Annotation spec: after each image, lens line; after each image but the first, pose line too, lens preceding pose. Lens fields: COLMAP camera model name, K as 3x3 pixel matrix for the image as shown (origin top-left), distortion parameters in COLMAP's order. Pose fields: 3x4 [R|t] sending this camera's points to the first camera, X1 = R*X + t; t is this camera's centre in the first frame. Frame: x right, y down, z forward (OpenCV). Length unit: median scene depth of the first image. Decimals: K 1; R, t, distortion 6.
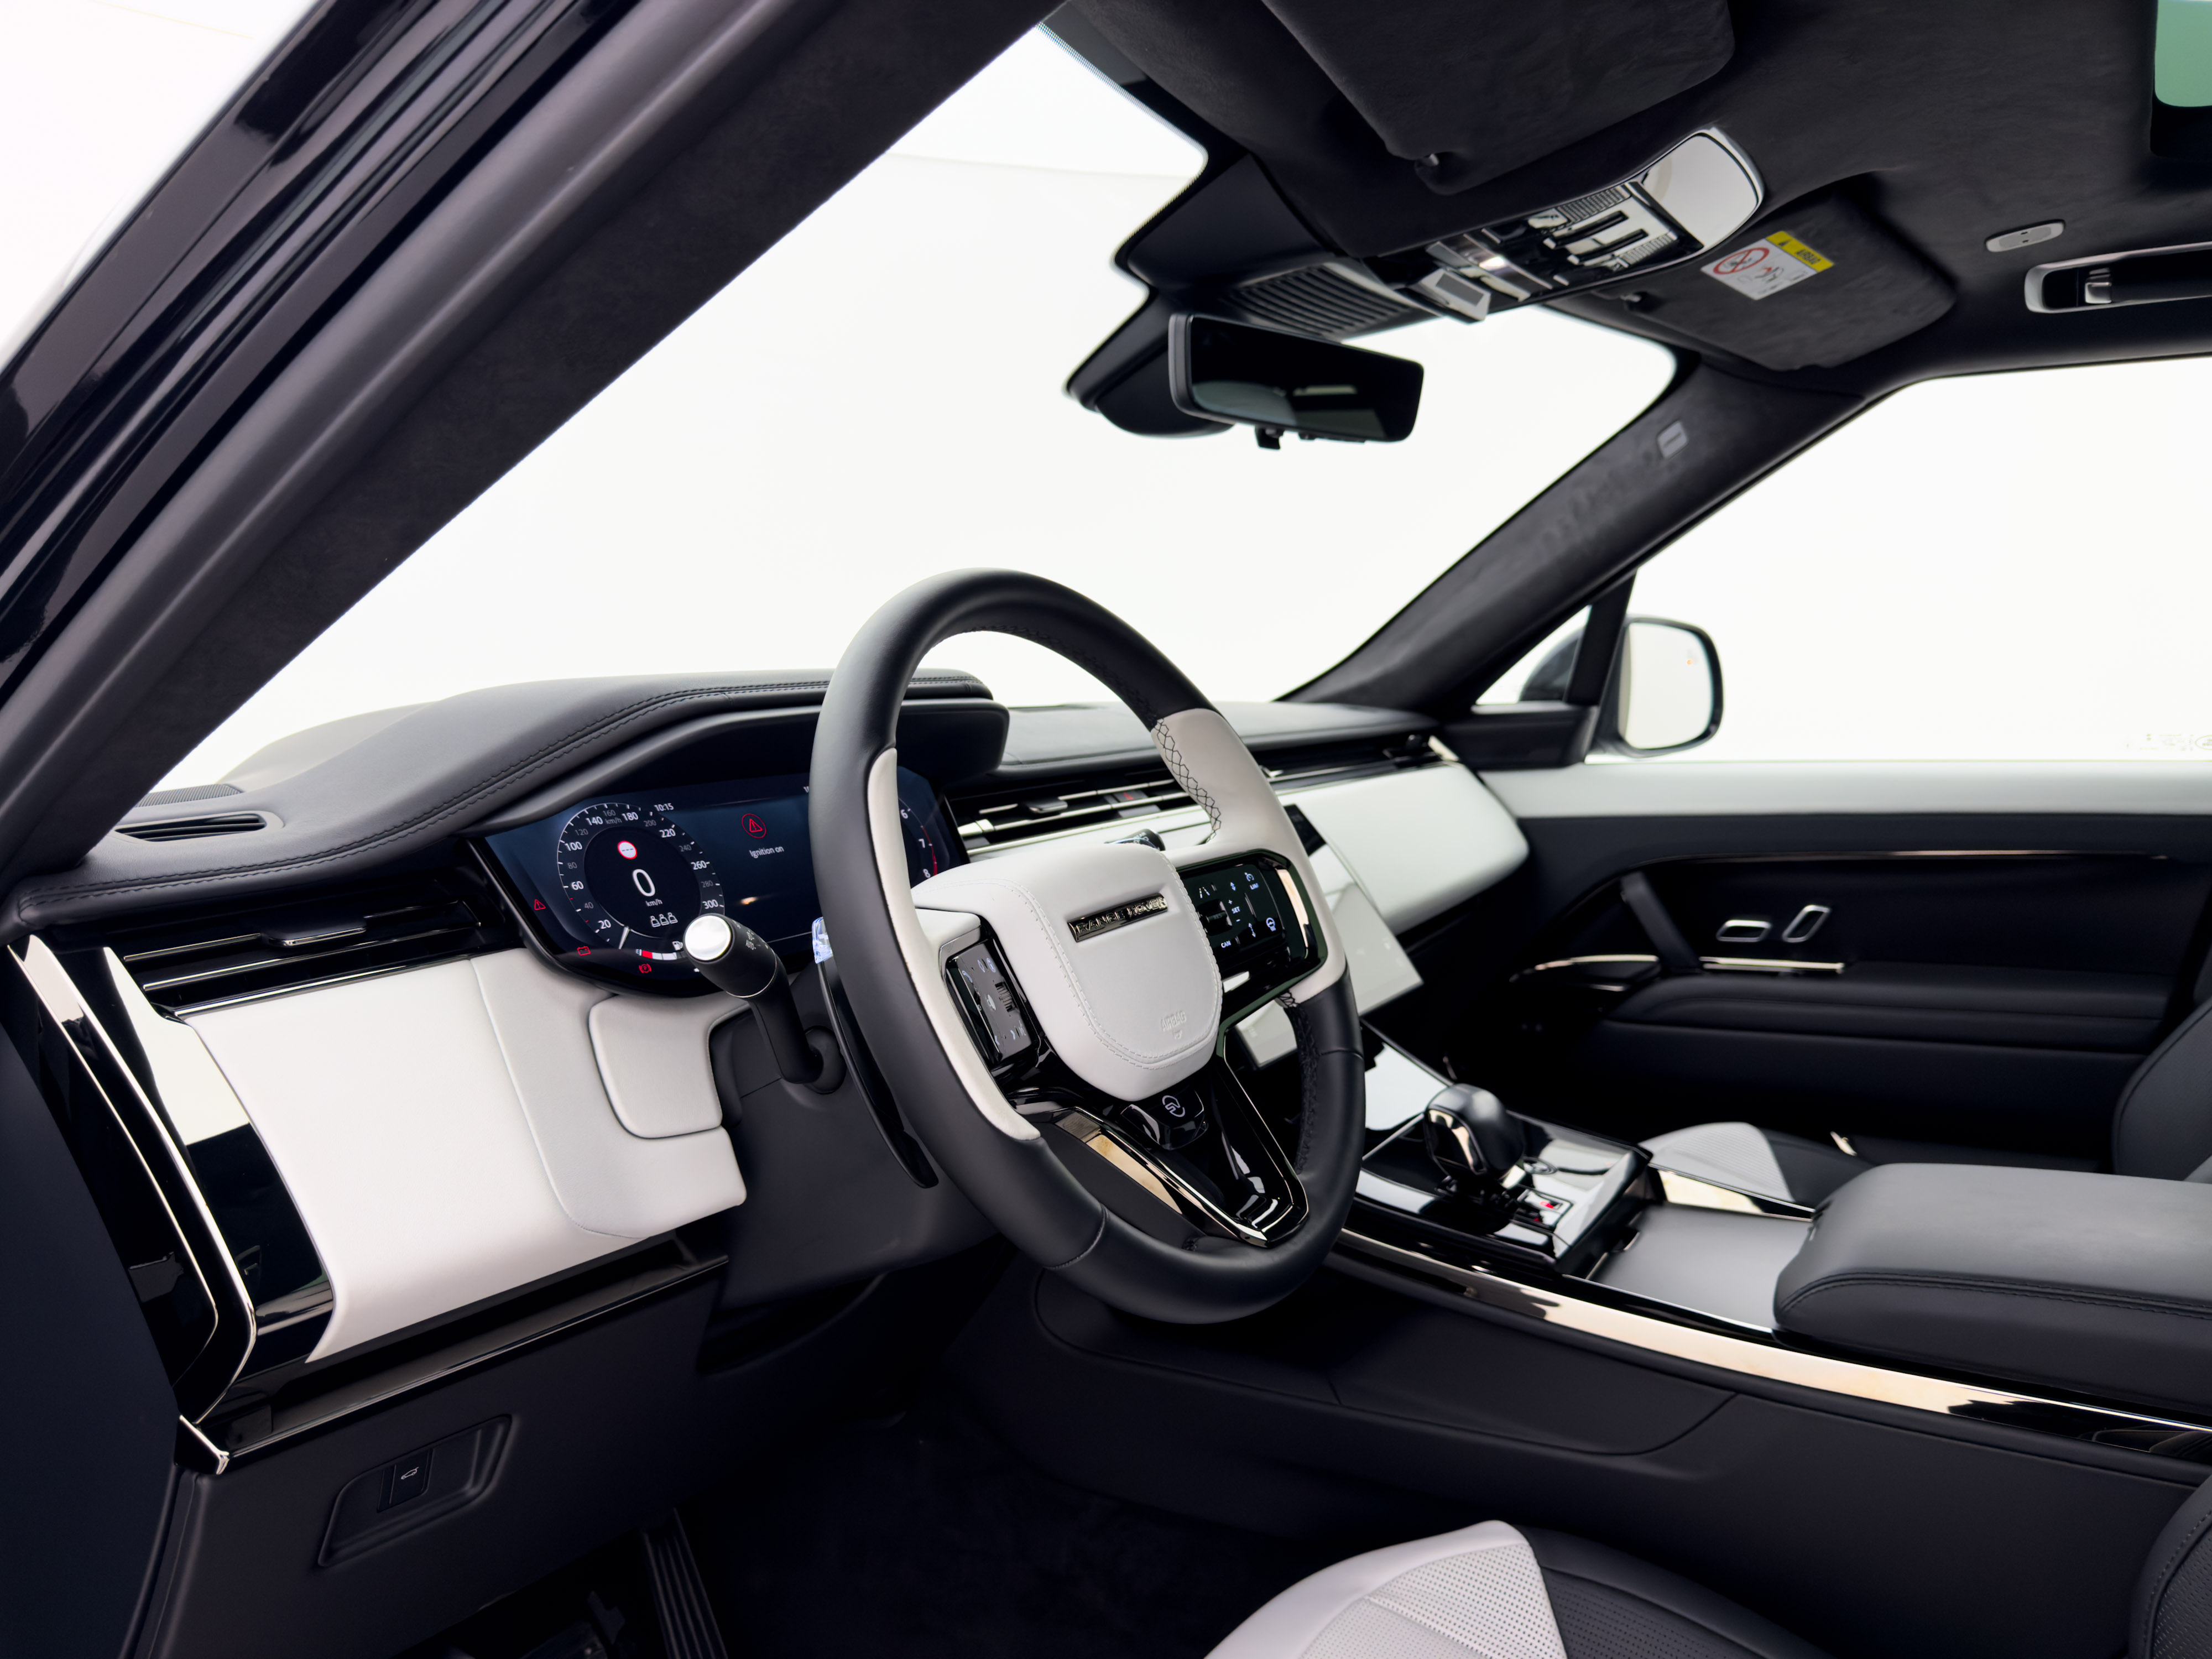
lens RADIAL K [[1559.0, 0, 1111.3], [0, 1559.0, 774.6], [0, 0, 1]] dist [0.056688, -0.092507]
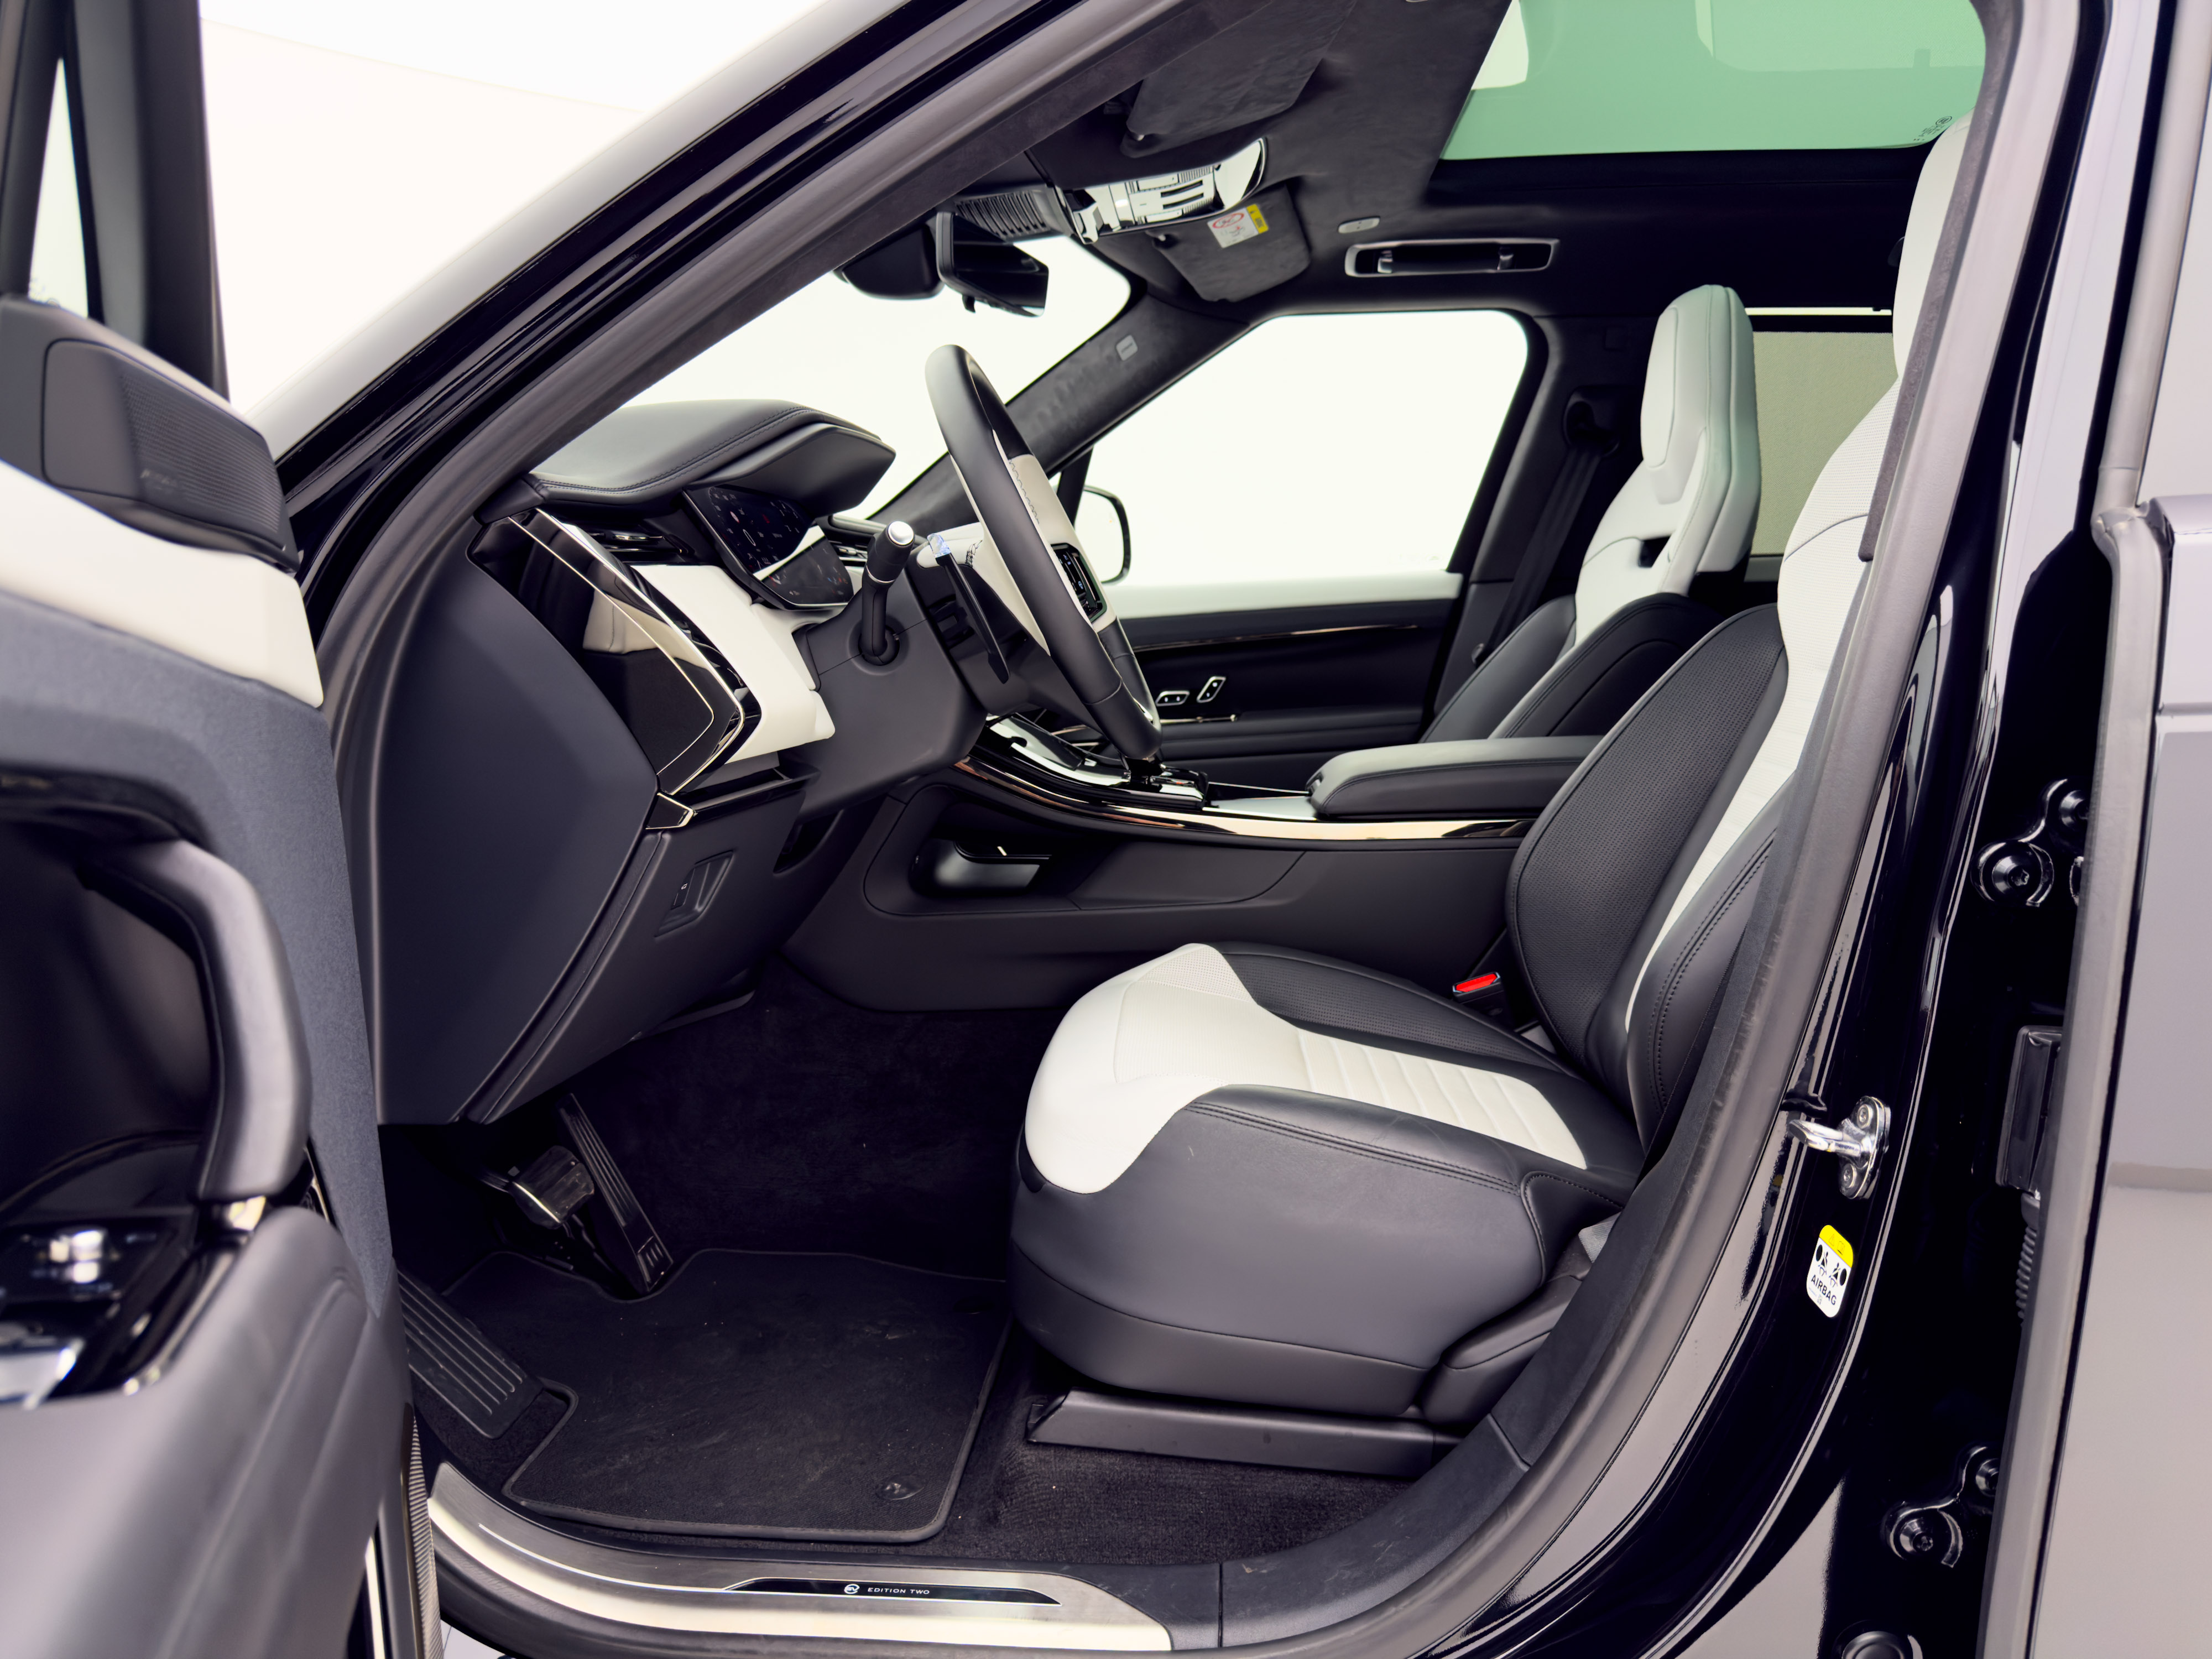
lens RADIAL K [[1559.0, 0, 1111.3], [0, 1559.0, 774.6], [0, 0, 1]] dist [0.056688, -0.092507]
pose [[0.883135, -0.055839, 0.465784, -0.409546], [0.045949, 0.998413, 0.032571, 0.154131], [-0.466863, -0.007362, 0.884299, -0.313340]]
